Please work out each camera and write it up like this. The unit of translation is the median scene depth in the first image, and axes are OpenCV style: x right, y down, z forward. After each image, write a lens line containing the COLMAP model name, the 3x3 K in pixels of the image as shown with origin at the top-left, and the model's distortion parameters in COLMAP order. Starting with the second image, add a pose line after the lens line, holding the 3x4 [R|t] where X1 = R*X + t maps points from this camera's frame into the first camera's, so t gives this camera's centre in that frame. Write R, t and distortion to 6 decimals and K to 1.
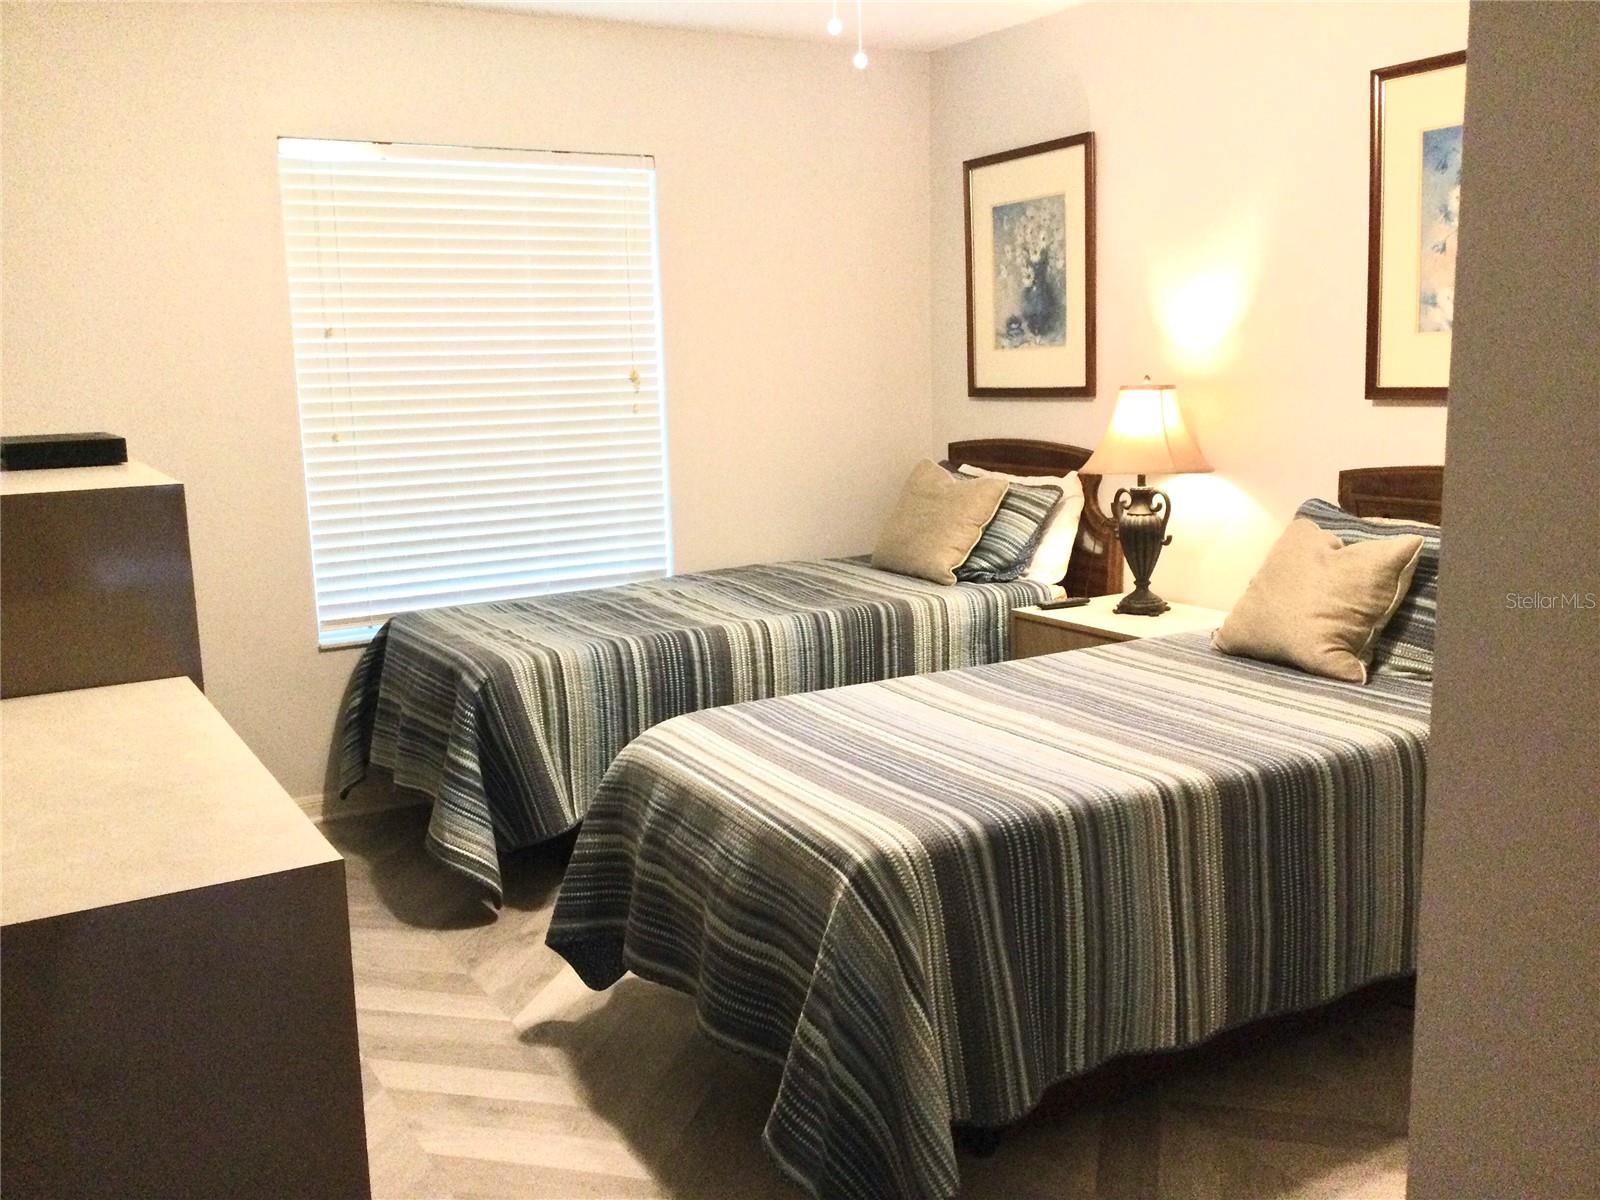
lens RADIAL K [[1448.6, 0, 800.0], [0, 1448.6, 600.0], [0, 0, 1]] dist [0.139916, -0.249009]
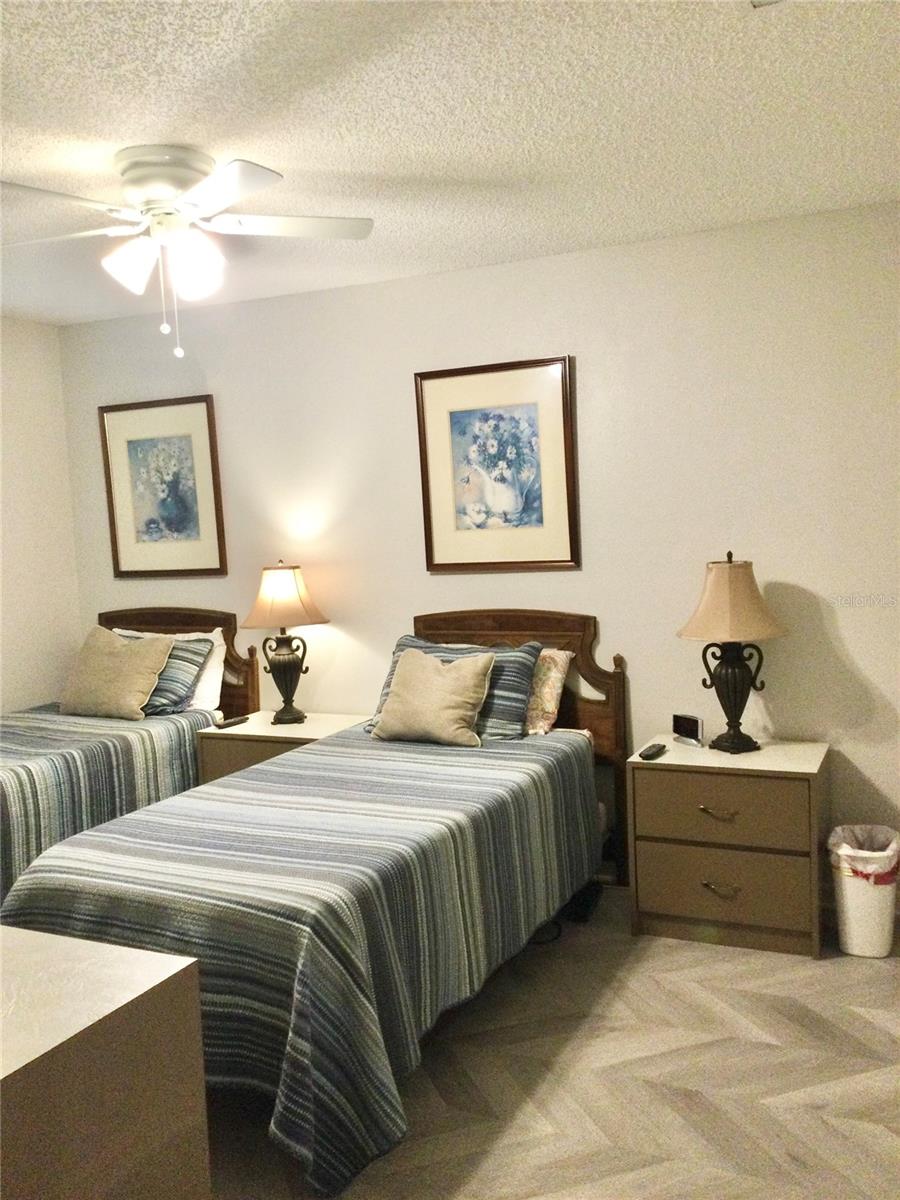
lens RADIAL K [[1086.4, 0, 450.0], [0, 1086.4, 600.0], [0, 0, 1]] dist [0.139916, -0.249009]
pose [[0.833869, -0.057355, 0.548974, -0.221609], [0.114738, 0.990873, -0.070759, -0.016541], [-0.539905, 0.121992, 0.832839, 0.001687]]
